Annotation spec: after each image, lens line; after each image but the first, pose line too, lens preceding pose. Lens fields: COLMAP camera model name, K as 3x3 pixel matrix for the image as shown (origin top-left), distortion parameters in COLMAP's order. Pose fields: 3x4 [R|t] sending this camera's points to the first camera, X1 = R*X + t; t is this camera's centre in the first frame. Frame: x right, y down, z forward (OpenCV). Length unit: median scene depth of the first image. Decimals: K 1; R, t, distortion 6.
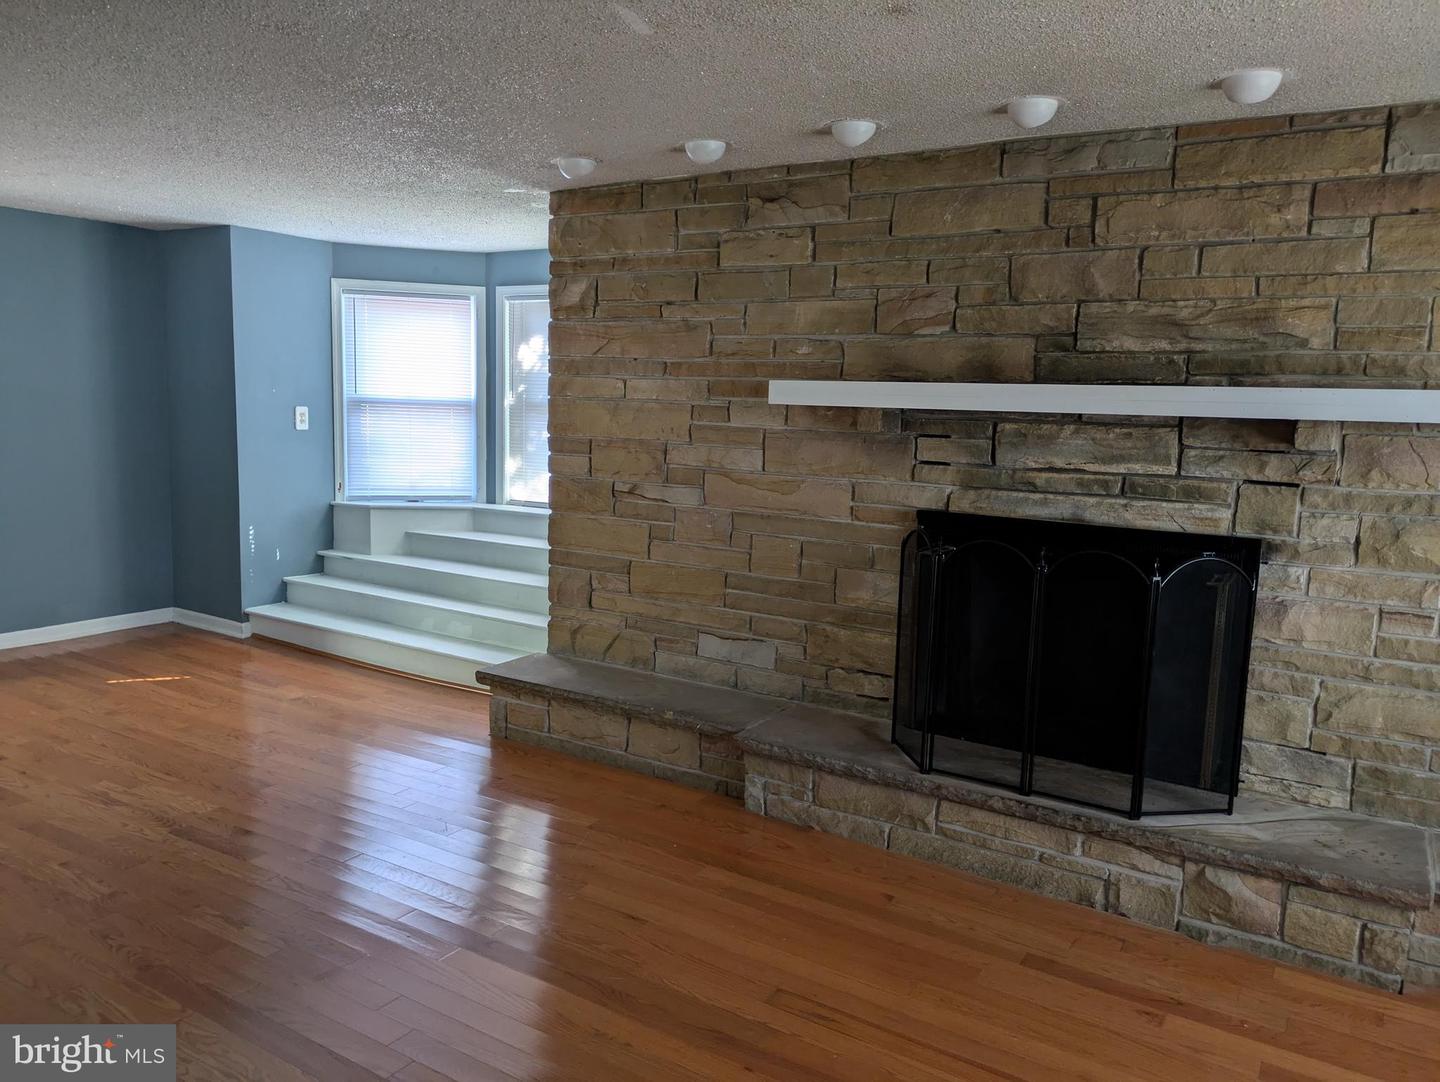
lens RADIAL K [[1072.5, 0, 734.4], [0, 1072.5, 530.3], [0, 0, 1]] dist [0.052784, -0.043281]
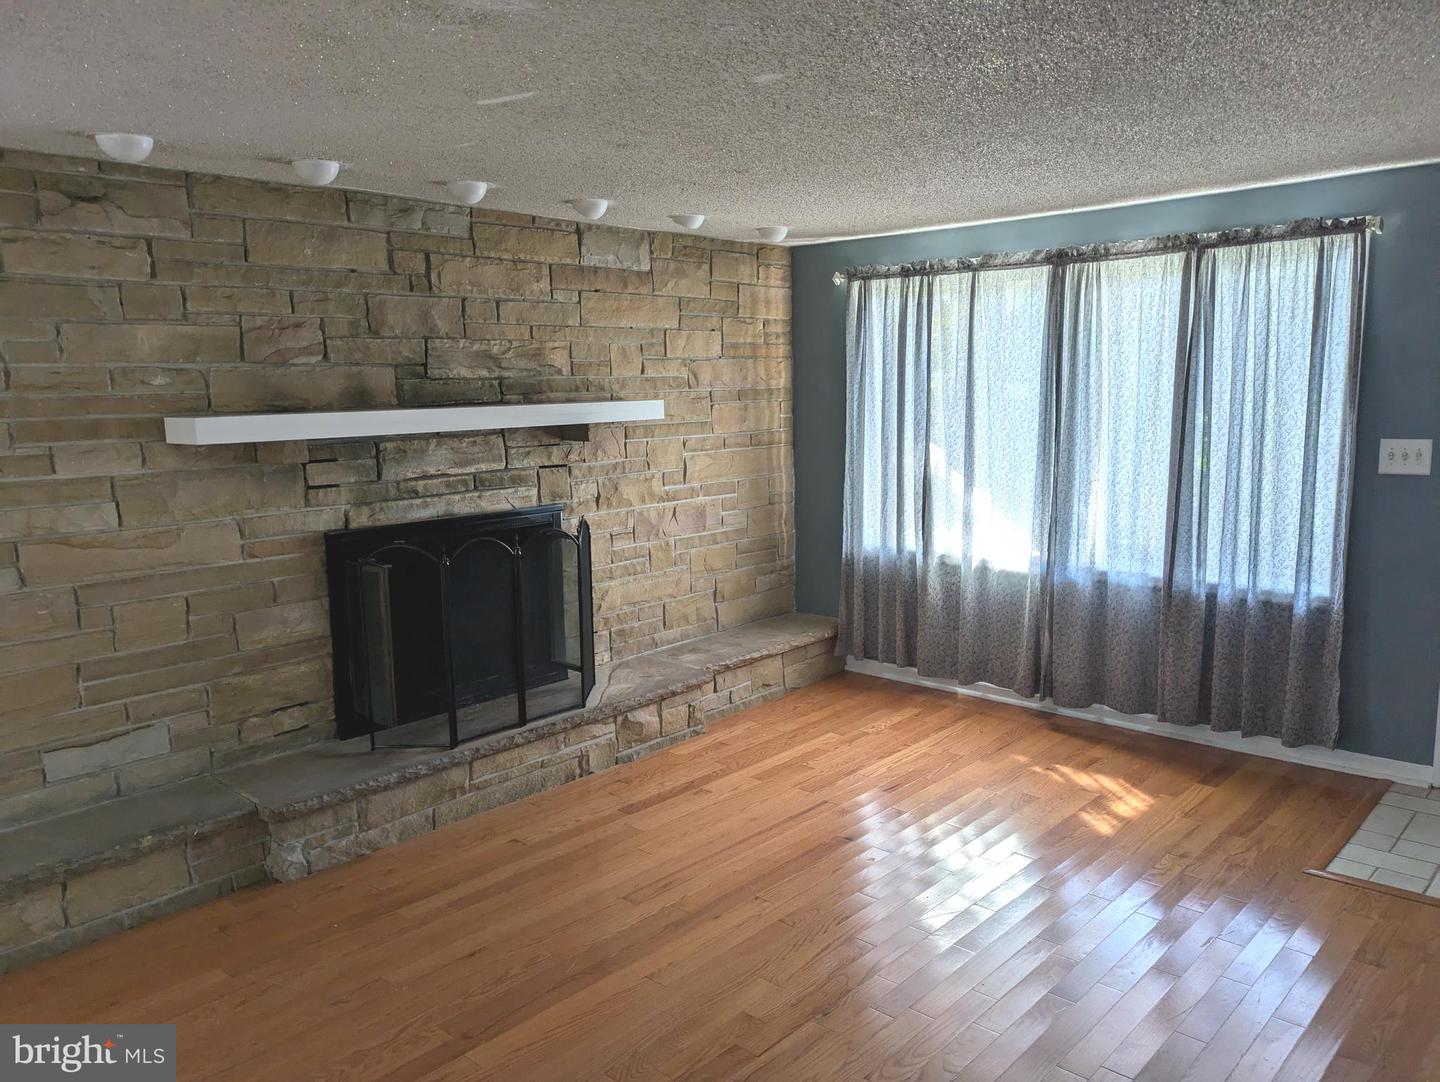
lens RADIAL K [[1072.5, 0, 728.3], [0, 1072.5, 552.0], [0, 0, 1]] dist [0.052784, -0.043281]
pose [[0.182910, -0.188714, 0.964848, -0.825090], [0.149667, 0.975310, 0.162387, -0.120572], [-0.971670, 0.114704, 0.206638, 0.438383]]
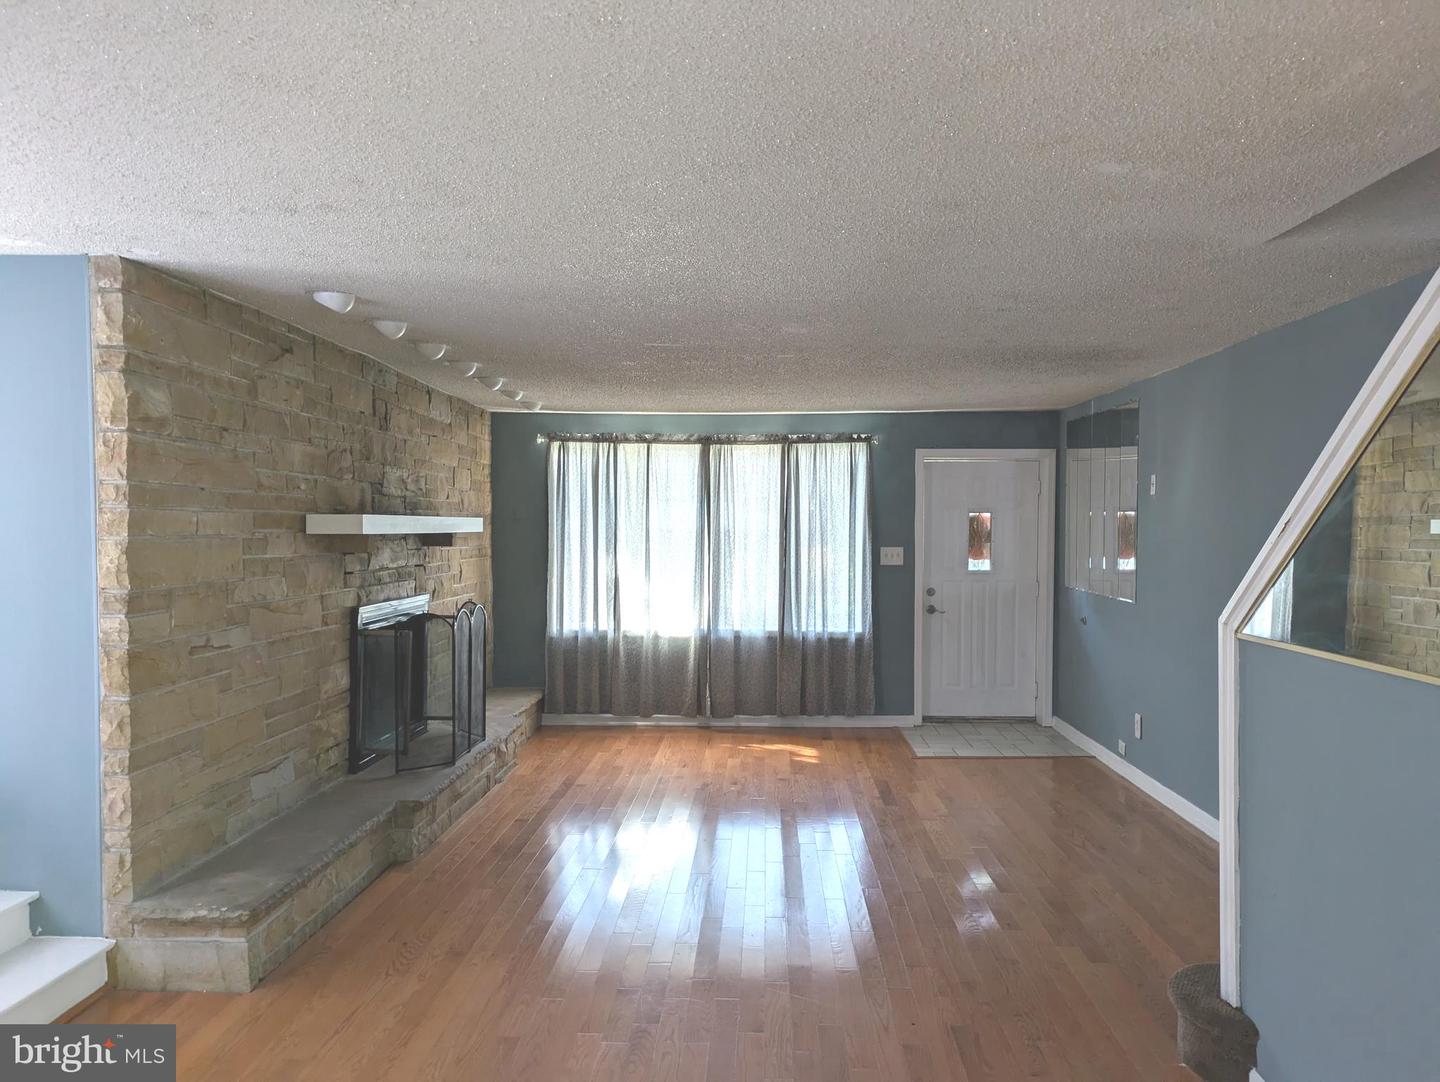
lens RADIAL K [[1072.5, 0, 721.8], [0, 1072.5, 549.2], [0, 0, 1]] dist [0.052784, -0.043281]
pose [[-0.493752, -0.048508, 0.868249, -1.317311], [0.091596, 0.989988, 0.107398, -0.209618], [-0.864765, 0.132556, -0.484366, 1.341626]]
